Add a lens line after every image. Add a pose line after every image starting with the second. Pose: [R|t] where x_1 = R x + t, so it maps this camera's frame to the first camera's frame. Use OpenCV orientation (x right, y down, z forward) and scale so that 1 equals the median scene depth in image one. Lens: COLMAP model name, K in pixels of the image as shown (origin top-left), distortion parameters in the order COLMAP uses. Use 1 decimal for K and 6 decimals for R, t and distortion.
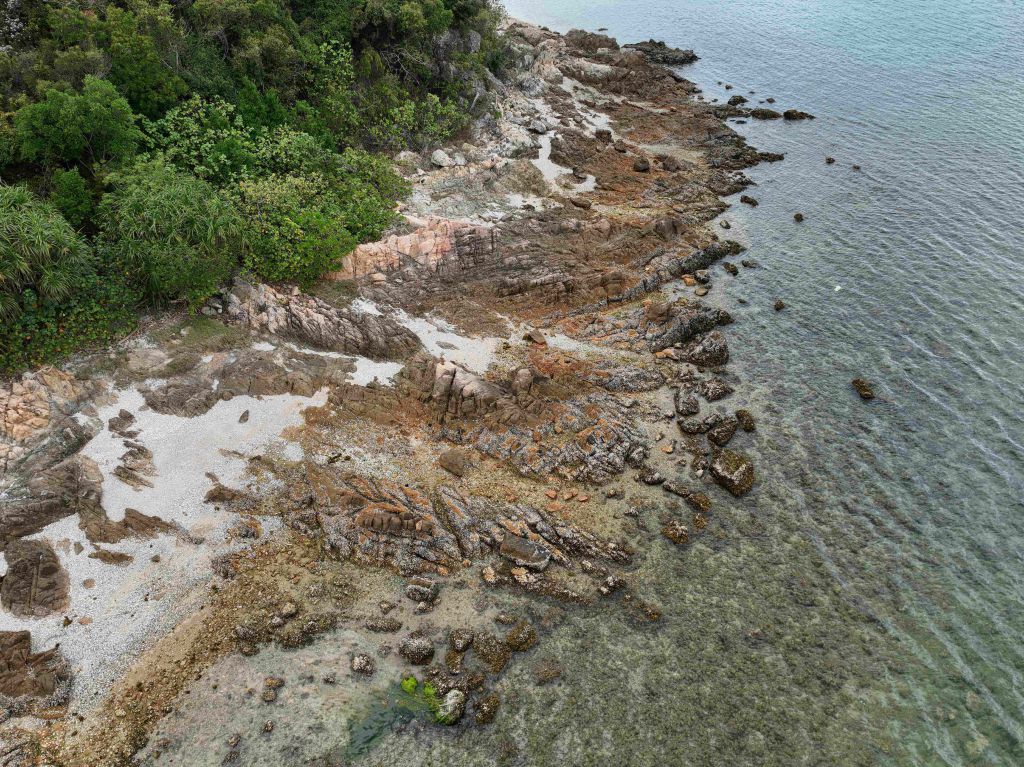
lens RADIAL K [[717.5, 0, 512.0], [0, 717.5, 383.5], [0, 0, 1]] dist [0.003148, 0.003363]
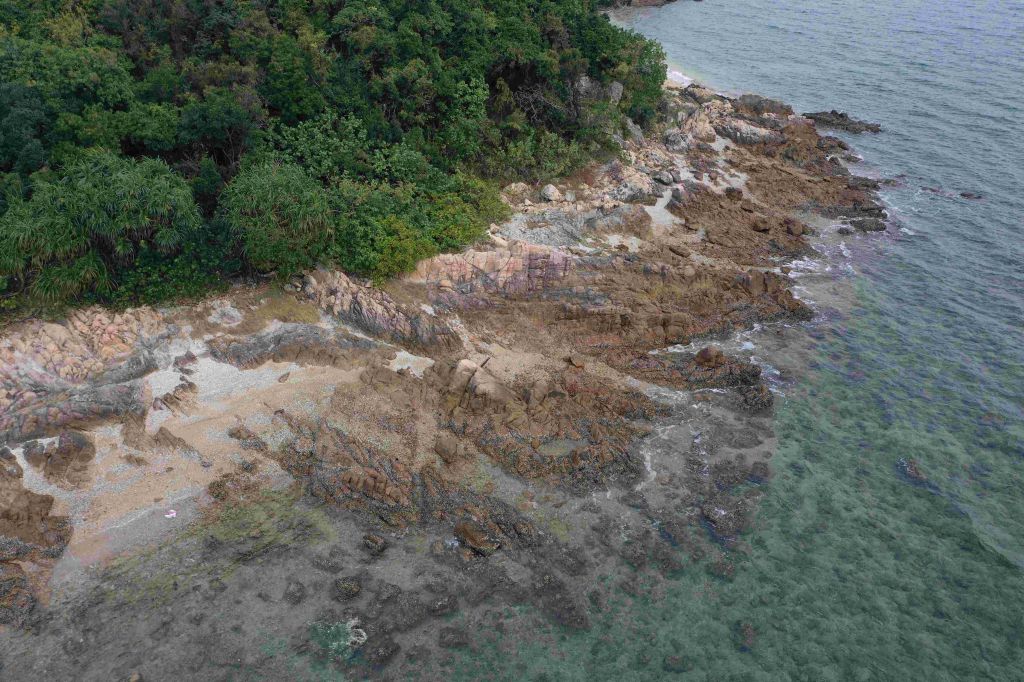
lens RADIAL K [[813.0, 0, 512.0], [0, 813.0, 341.0], [0, 0, 1]] dist [0.007778, -0.000894]
pose [[0.955847, 0.155888, -0.249107, 0.222316], [-0.194051, 0.971422, -0.136686, 0.079922], [0.220681, 0.178990, 0.958782, -0.112007]]
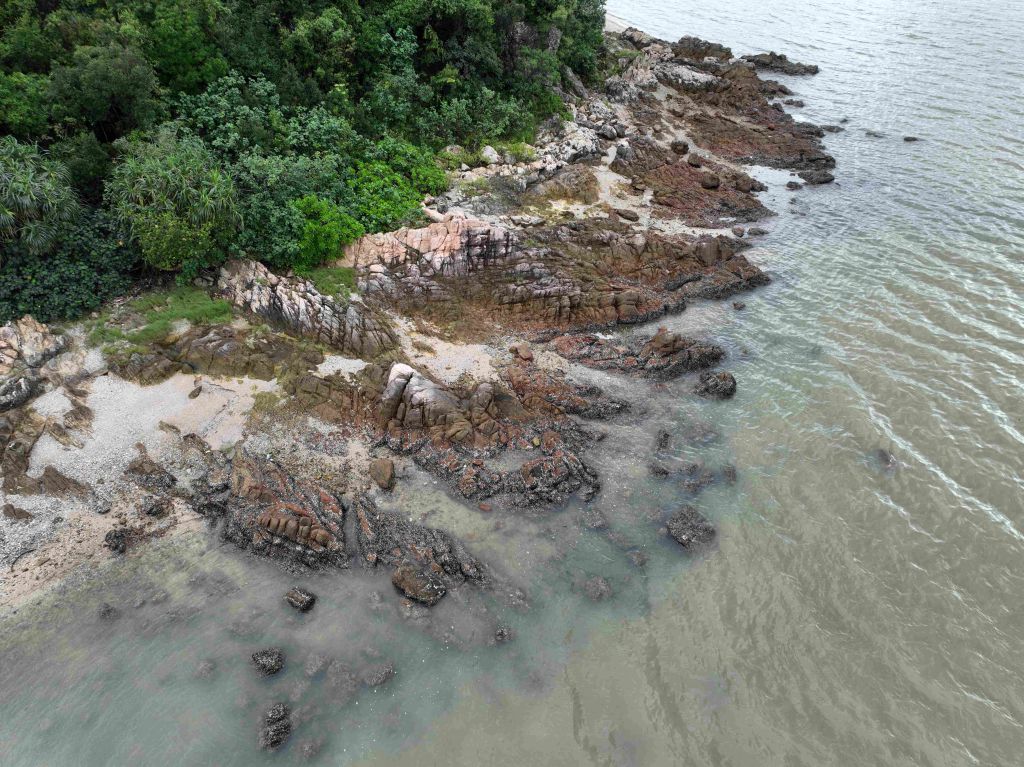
lens RADIAL K [[723.6, 0, 514.7], [0, 723.6, 380.8], [0, 0, 1]] dist [-0.001490, 0.011666]
pose [[0.976069, 0.136743, -0.169088, 0.181447], [-0.139501, 0.990212, -0.004482, -0.021436], [0.166820, 0.027963, 0.985591, 0.083553]]
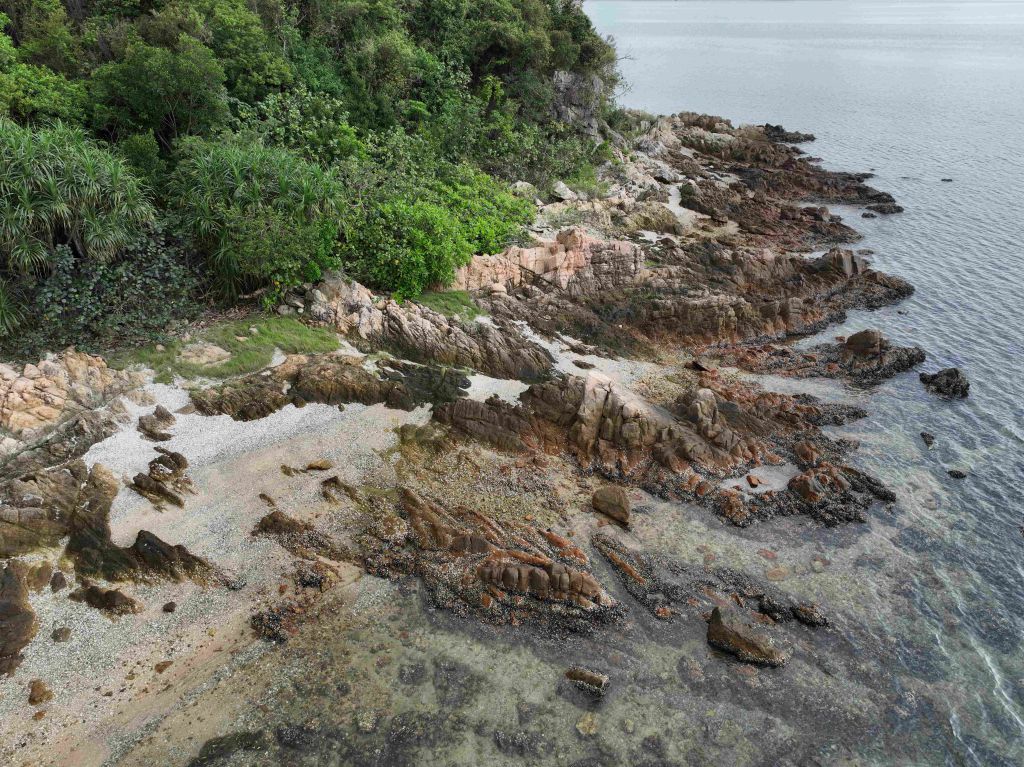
lens RADIAL K [[717.5, 0, 512.0], [0, 717.5, 383.5], [0, 0, 1]] dist [0.003148, 0.003363]
pose [[0.995754, 0.046102, -0.079678, -0.103726], [-0.060122, 0.981148, -0.183668, 0.102854], [0.069709, 0.187679, 0.979754, 0.245751]]
